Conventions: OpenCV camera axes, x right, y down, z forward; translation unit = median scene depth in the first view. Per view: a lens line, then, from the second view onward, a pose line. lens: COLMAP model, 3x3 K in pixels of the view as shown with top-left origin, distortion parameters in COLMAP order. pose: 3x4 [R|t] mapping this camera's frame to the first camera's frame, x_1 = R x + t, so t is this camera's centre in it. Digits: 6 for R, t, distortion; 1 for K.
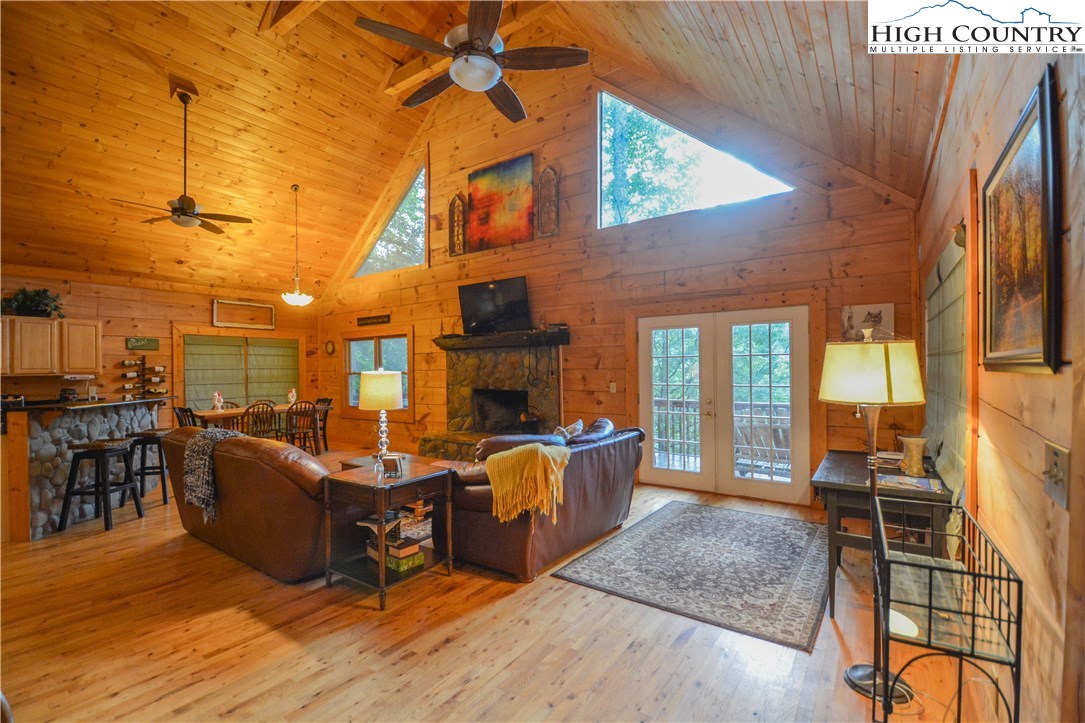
lens RADIAL K [[474.2, 0, 542.6], [0, 474.2, 370.7], [0, 0, 1]] dist [0.009483, -0.018538]
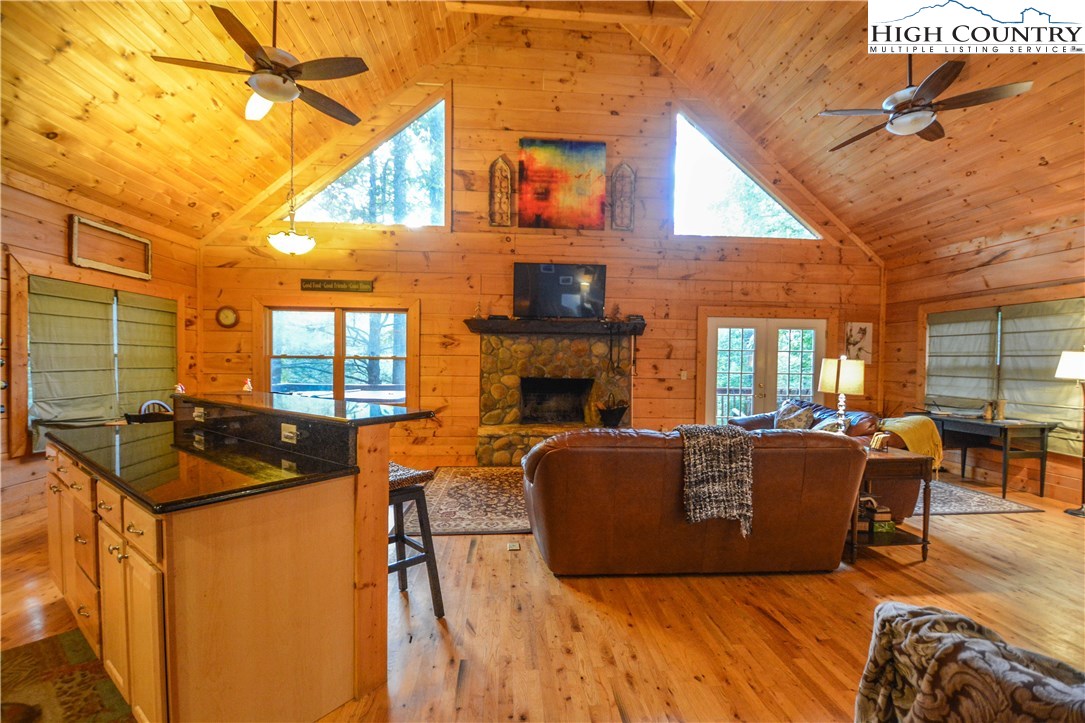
lens RADIAL K [[473.9, 0, 542.0], [0, 473.9, 371.0], [0, 0, 1]] dist [0.019041, -0.025288]
pose [[0.770266, 0.004191, 0.637709, -0.732713], [-0.018819, 0.999692, 0.016161, 0.011256], [-0.637445, -0.024449, 0.770108, 0.282905]]
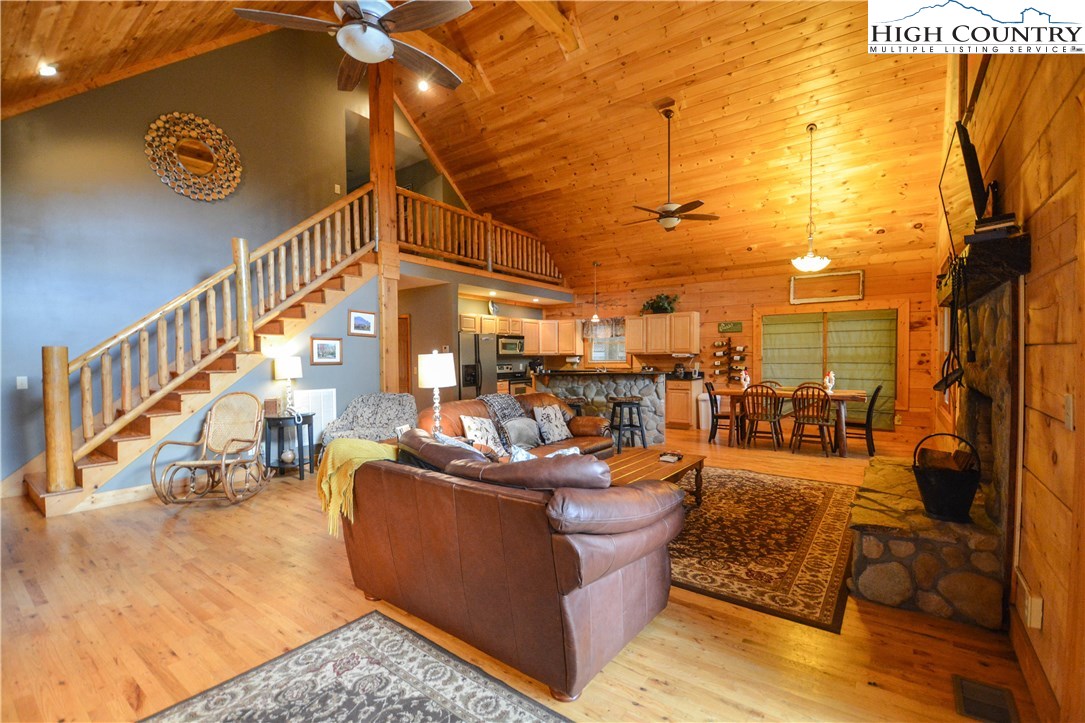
lens RADIAL K [[473.9, 0, 542.0], [0, 473.9, 371.0], [0, 0, 1]] dist [0.019041, -0.025288]
pose [[-0.025968, 0.041763, -0.998790, 0.366141], [0.007864, 0.999105, 0.041571, -0.001145], [0.999632, -0.006775, -0.026274, 0.602893]]
